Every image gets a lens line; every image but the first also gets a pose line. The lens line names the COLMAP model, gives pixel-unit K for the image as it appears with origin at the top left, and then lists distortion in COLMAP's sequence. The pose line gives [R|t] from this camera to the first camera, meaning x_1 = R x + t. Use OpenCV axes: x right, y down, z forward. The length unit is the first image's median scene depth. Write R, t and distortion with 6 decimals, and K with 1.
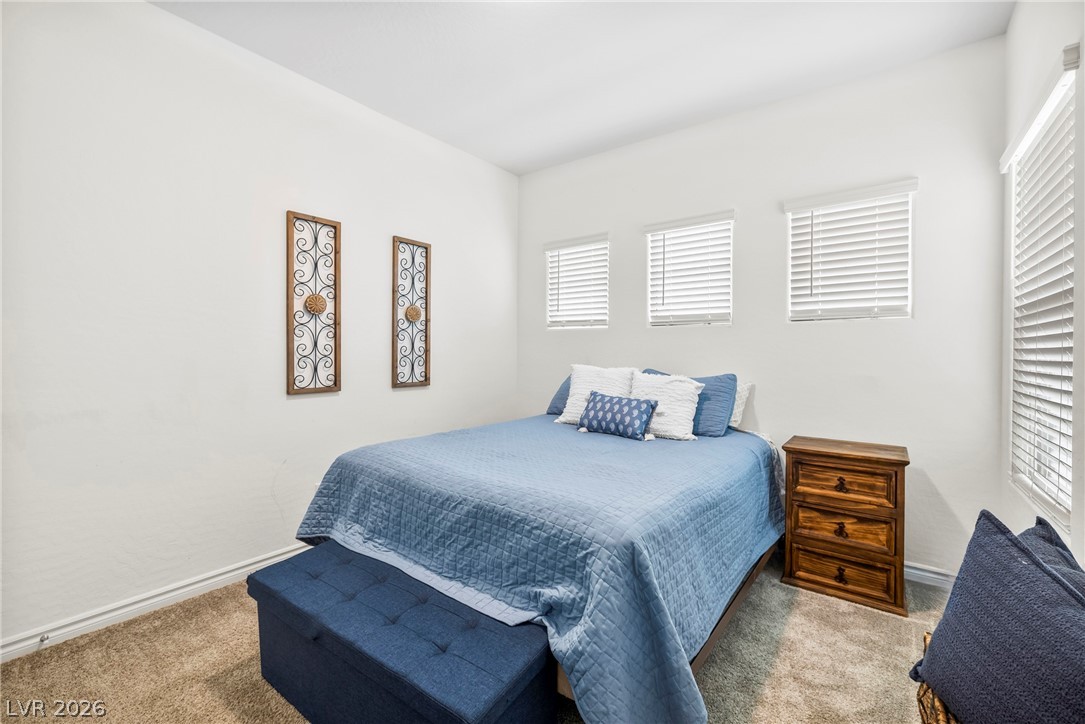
lens RADIAL K [[455.8, 0, 539.1], [0, 455.8, 355.4], [0, 0, 1]] dist [-0.000902, -0.000001]
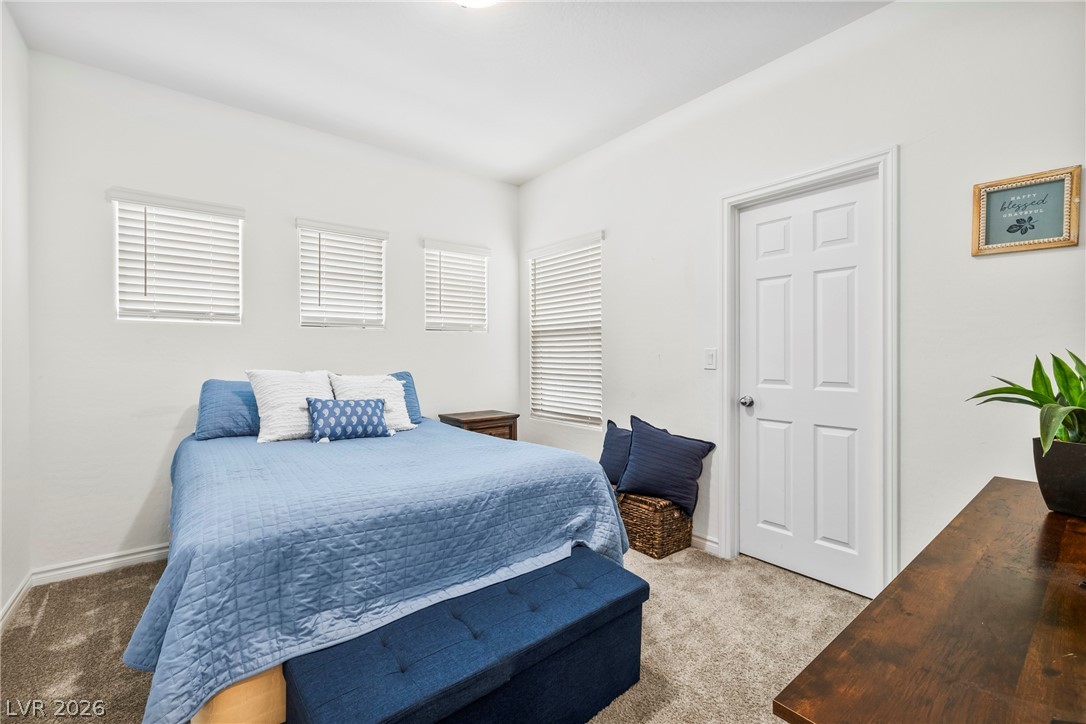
lens RADIAL K [[456.2, 0, 539.6], [0, 456.2, 355.4], [0, 0, 1]] dist [-0.000902, -0.000001]
pose [[0.245274, -0.008115, 0.969420, -0.781362], [0.009395, 0.999938, 0.005994, -0.007924], [-0.969408, 0.007637, 0.245335, 0.419783]]
